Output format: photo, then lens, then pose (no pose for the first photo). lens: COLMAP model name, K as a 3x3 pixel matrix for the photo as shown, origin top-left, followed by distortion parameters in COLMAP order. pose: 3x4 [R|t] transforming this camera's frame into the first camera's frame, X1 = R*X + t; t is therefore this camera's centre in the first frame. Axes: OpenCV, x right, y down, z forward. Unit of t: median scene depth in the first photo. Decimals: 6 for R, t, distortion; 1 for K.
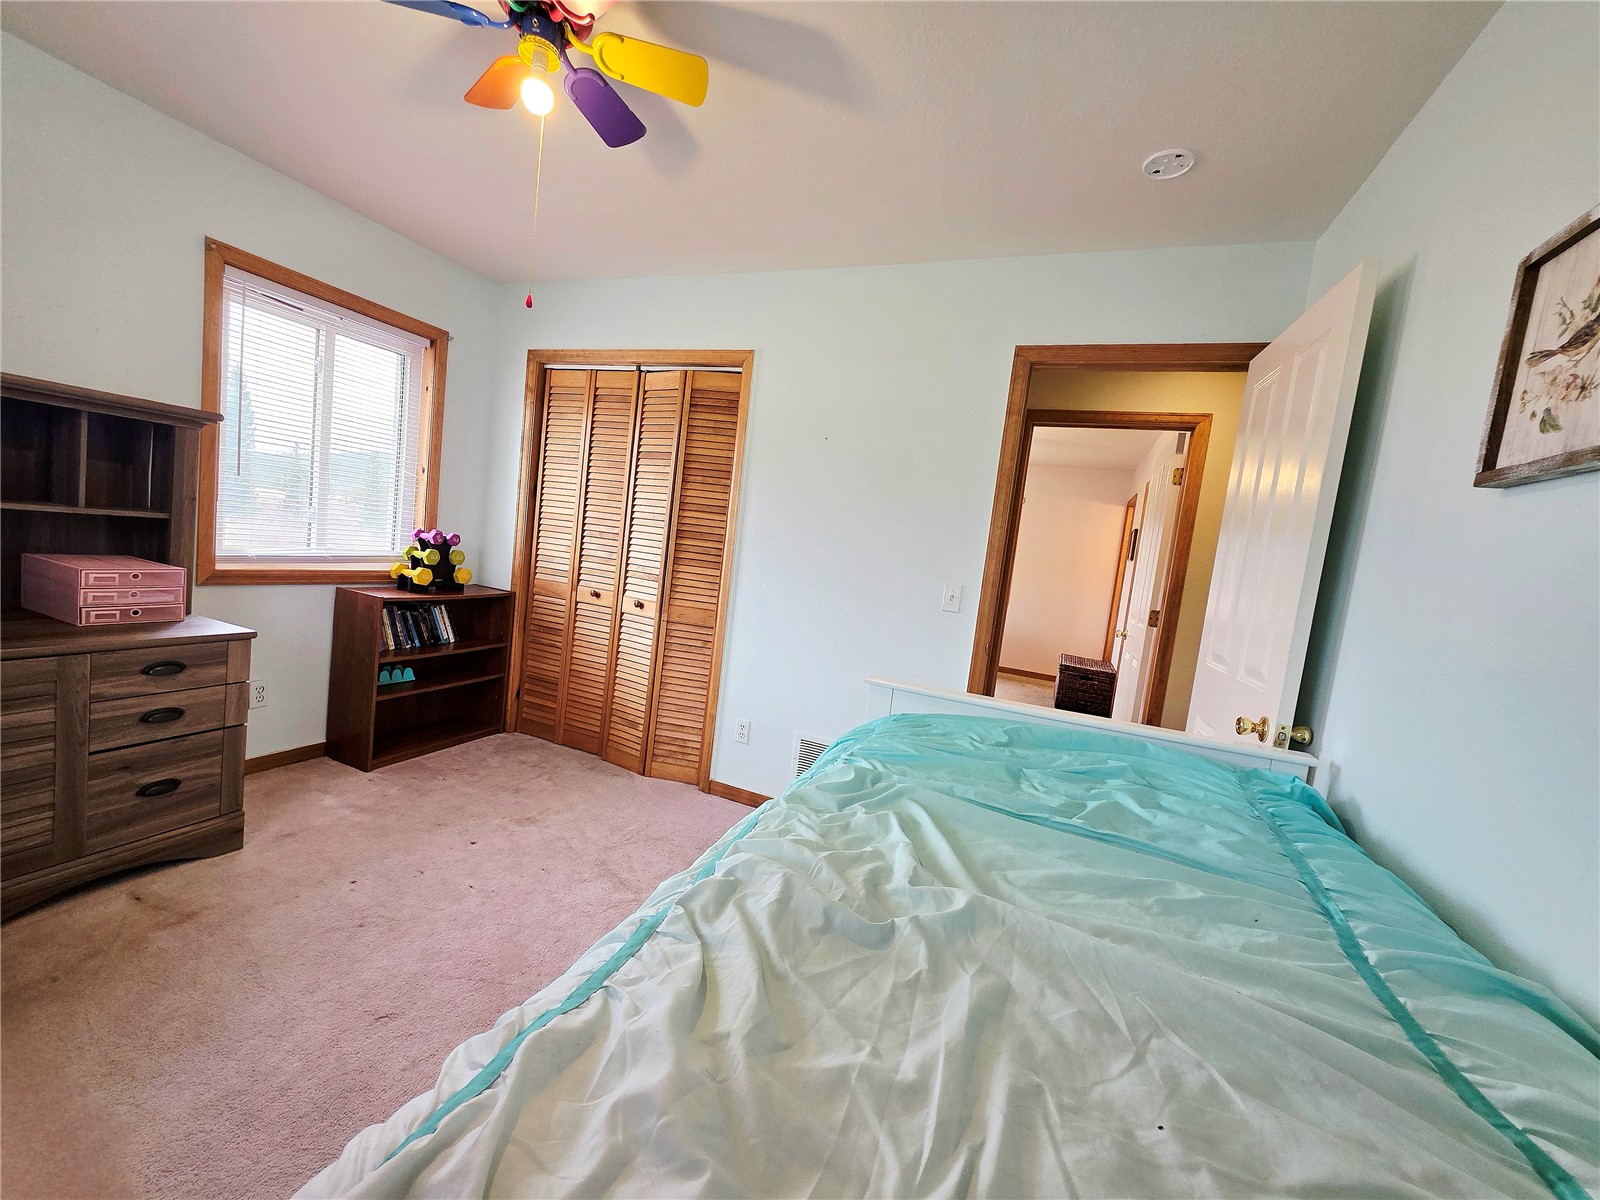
lens RADIAL K [[636.6, 0, 795.2], [0, 636.6, 599.2], [0, 0, 1]] dist [0.004280, -0.000108]
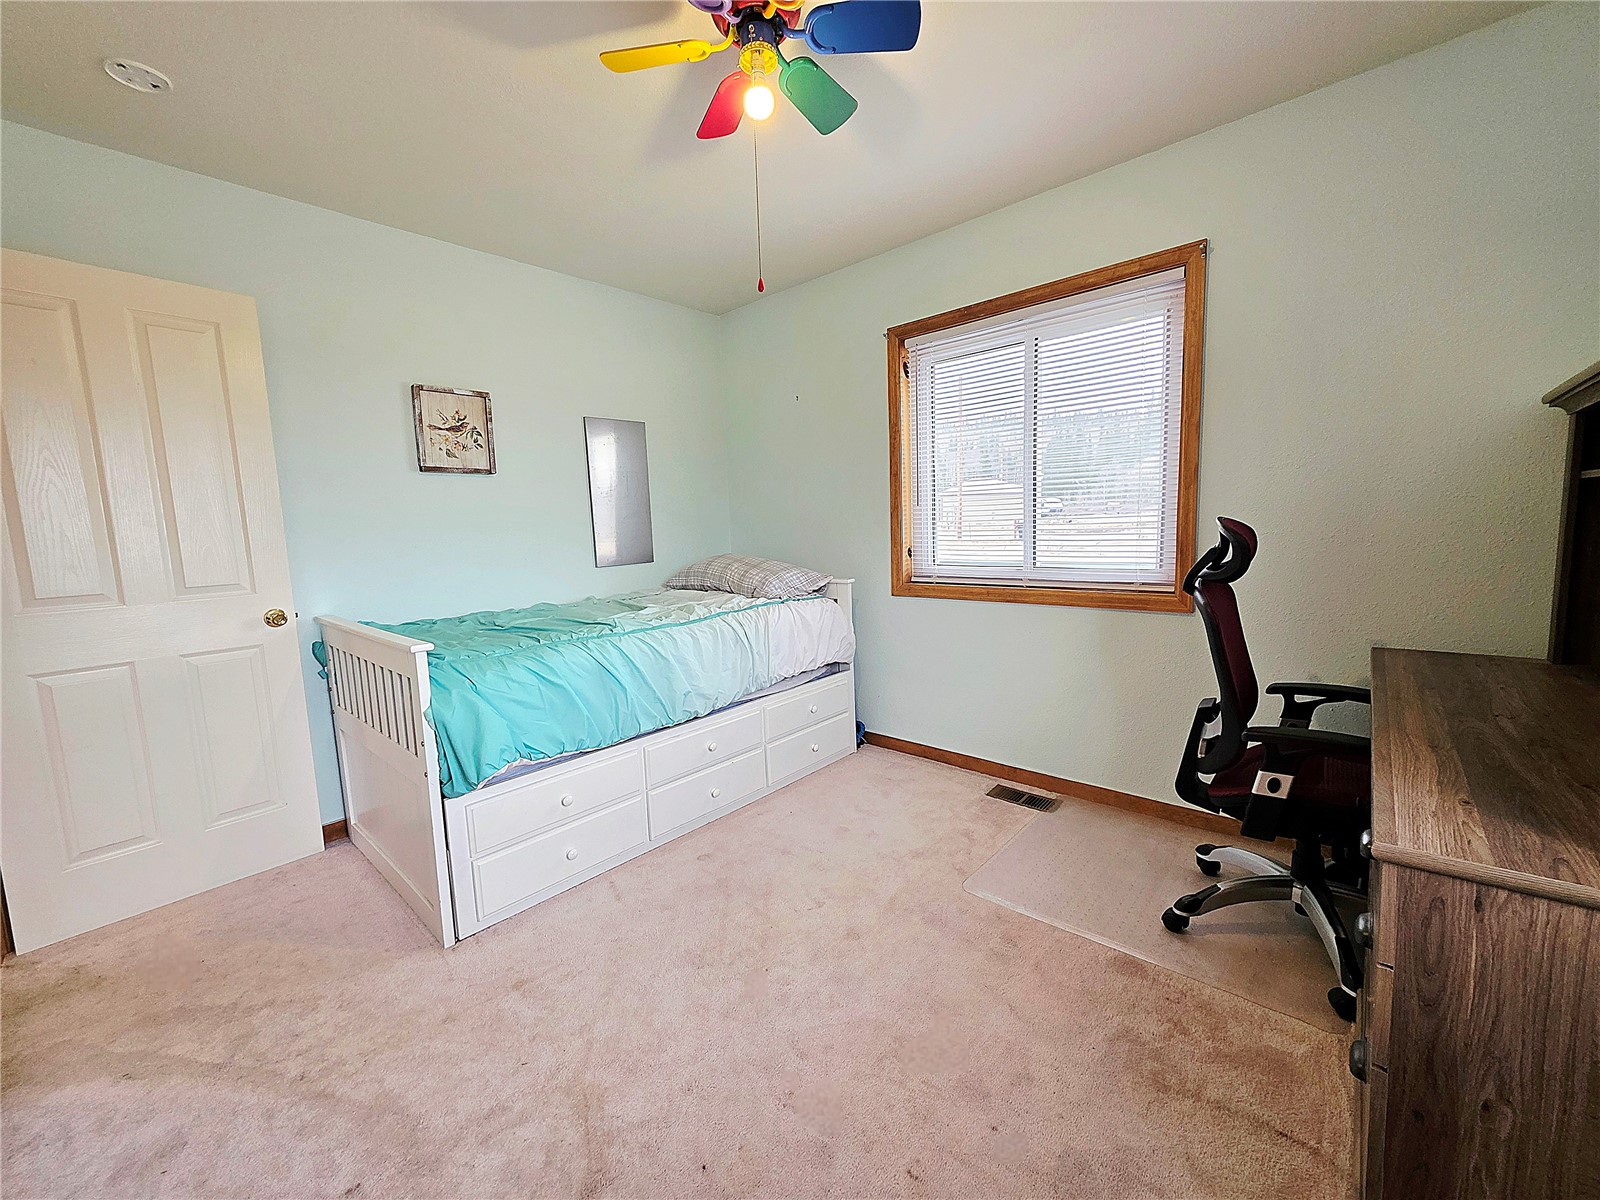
lens RADIAL K [[636.3, 0, 793.6], [0, 636.3, 599.5], [0, 0, 1]] dist [0.000293, -0.000288]
pose [[-0.938653, -0.122393, 0.322413, -0.506370], [-0.045341, 0.970586, 0.236446, -0.140452], [-0.341869, 0.207323, -0.916593, 1.194810]]
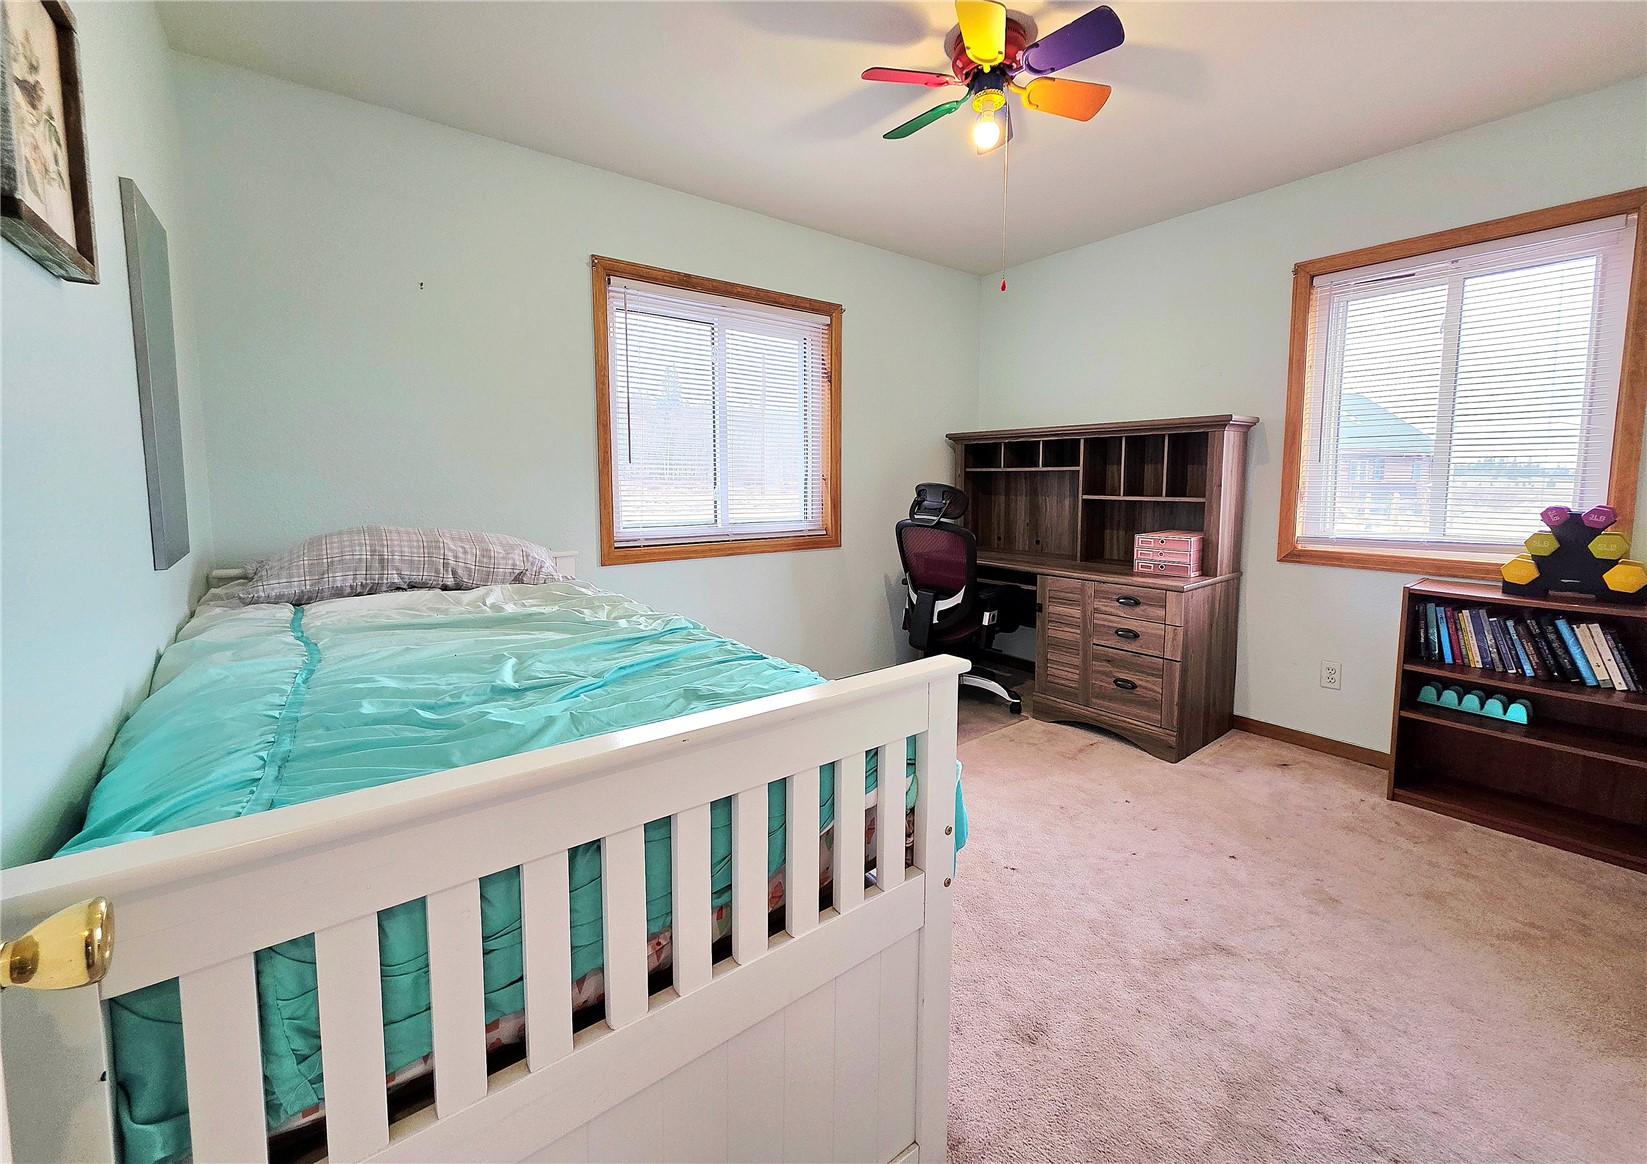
lens RADIAL K [[663.3, 0, 819.9], [0, 663.3, 540.2], [0, 0, 1]] dist [0.001107, 0.000121]
pose [[-0.496773, -0.036030, -0.867132, 0.503922], [-0.133431, 0.990430, 0.035289, 0.008793], [0.857562, 0.133233, -0.496826, 0.842416]]
